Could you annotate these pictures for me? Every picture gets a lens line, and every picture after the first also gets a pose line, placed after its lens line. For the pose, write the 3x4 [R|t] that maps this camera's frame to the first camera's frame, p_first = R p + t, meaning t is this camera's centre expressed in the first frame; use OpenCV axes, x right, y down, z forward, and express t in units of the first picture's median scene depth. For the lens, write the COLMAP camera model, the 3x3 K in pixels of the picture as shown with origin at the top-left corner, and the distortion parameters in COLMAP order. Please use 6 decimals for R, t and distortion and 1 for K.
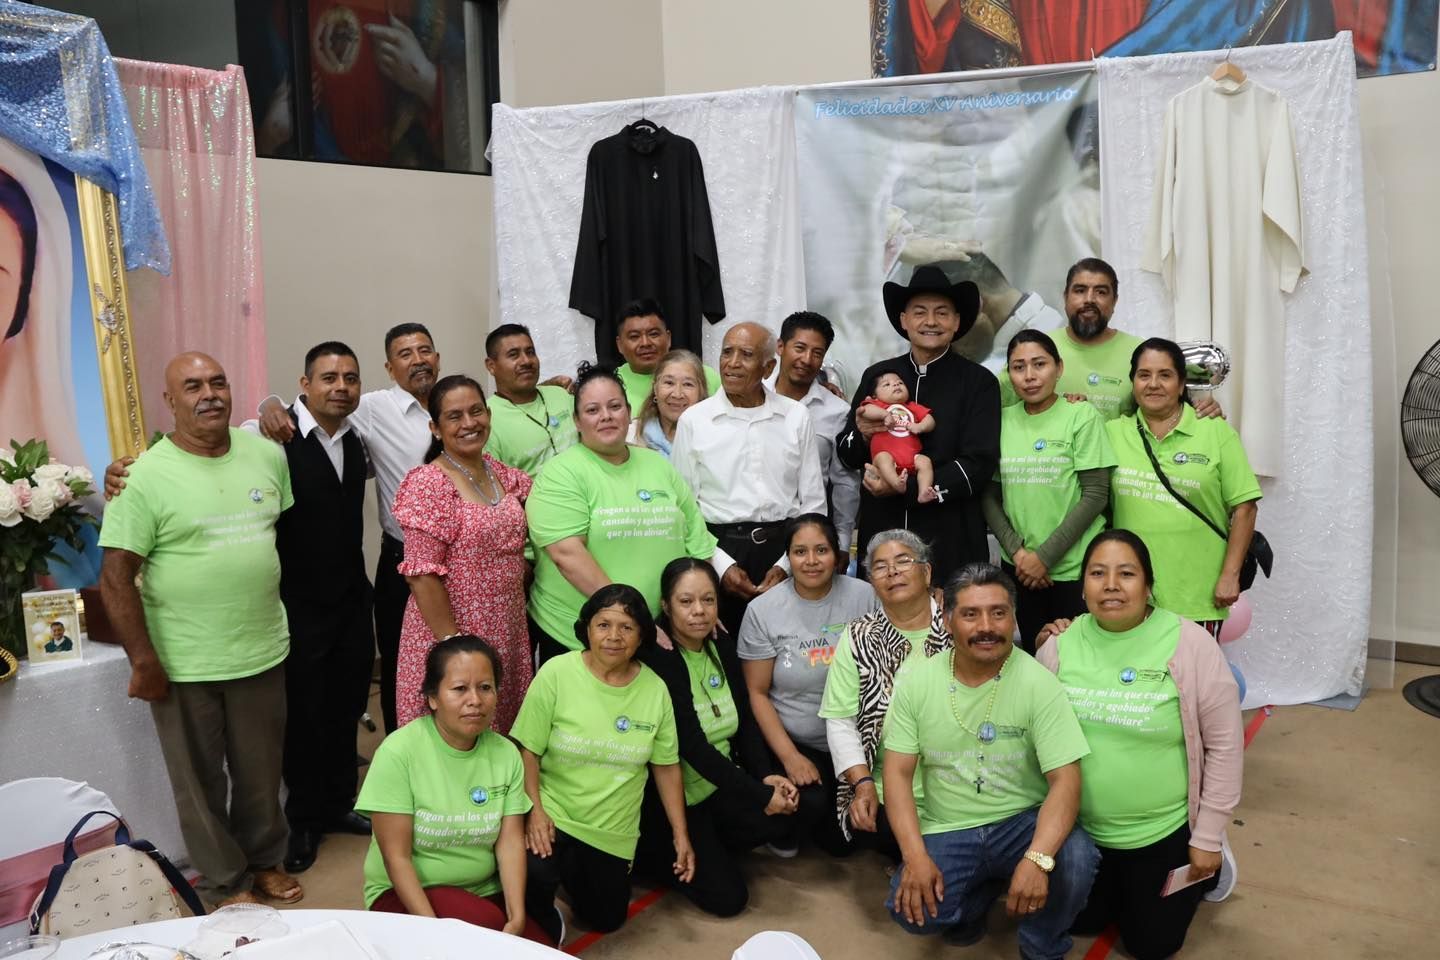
lens RADIAL K [[1268.6, 0, 720.0], [0, 1268.6, 480.0], [0, 0, 1]] dist [-0.172323, 0.172287]
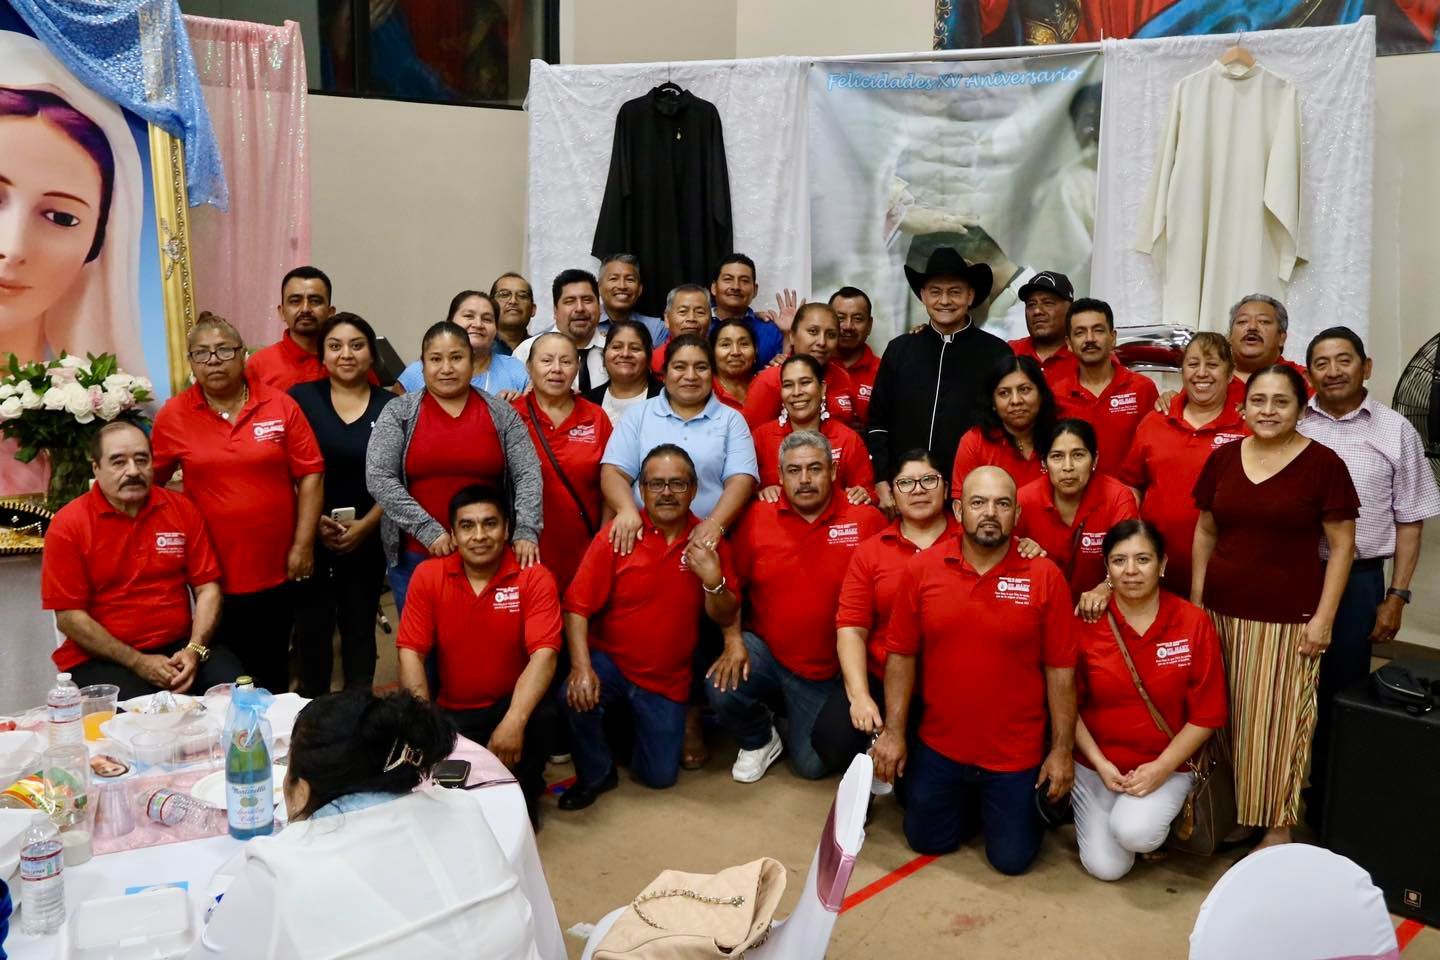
lens RADIAL K [[1649.5, 0, 720.0], [0, 1649.5, 480.0], [0, 0, 1]] dist [-0.072192, 0.417181]
pose [[0.988363, 0.076412, -0.131531, 0.195581], [-0.071316, 0.996525, 0.043033, -0.014620], [0.134362, -0.033152, 0.990378, -0.399138]]
